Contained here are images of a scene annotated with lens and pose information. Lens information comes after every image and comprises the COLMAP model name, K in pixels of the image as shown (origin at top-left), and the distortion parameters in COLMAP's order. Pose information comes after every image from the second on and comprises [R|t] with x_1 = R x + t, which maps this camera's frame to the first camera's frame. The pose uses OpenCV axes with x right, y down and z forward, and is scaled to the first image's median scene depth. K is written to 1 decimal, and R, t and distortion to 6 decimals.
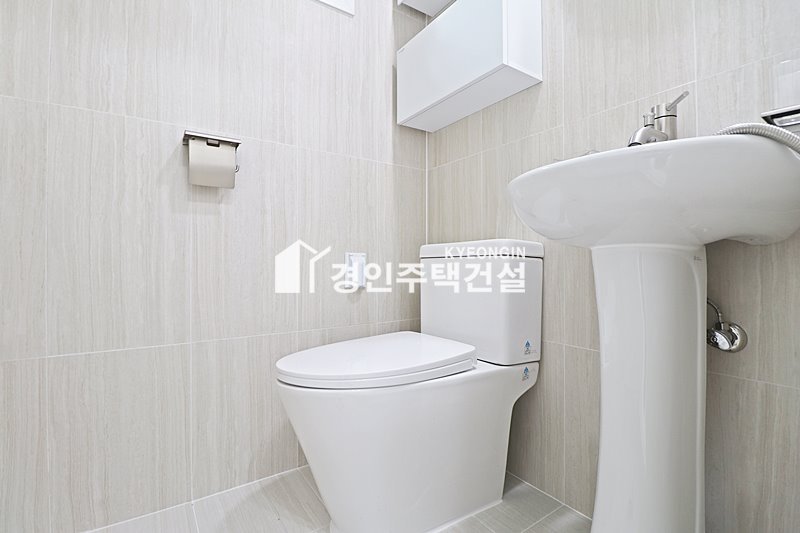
lens RADIAL K [[366.7, 0, 397.2], [0, 366.7, 260.3], [0, 0, 1]] dist [-0.001205, -0.012621]
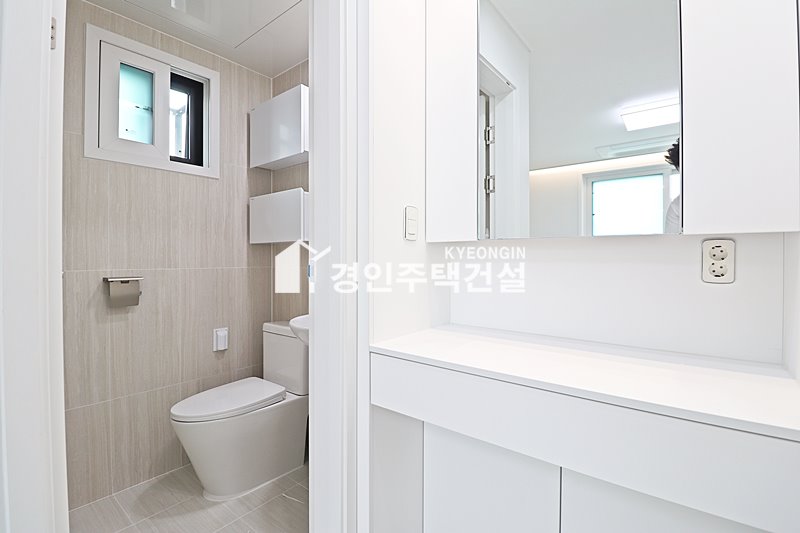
lens RADIAL K [[366.7, 0, 397.2], [0, 366.7, 260.3], [0, 0, 1]] dist [-0.001205, -0.012621]
pose [[0.956358, 0.000665, 0.292197, 0.188740], [-0.003839, 0.999940, 0.010292, -0.409543], [-0.292172, -0.010965, 0.956303, -0.902211]]
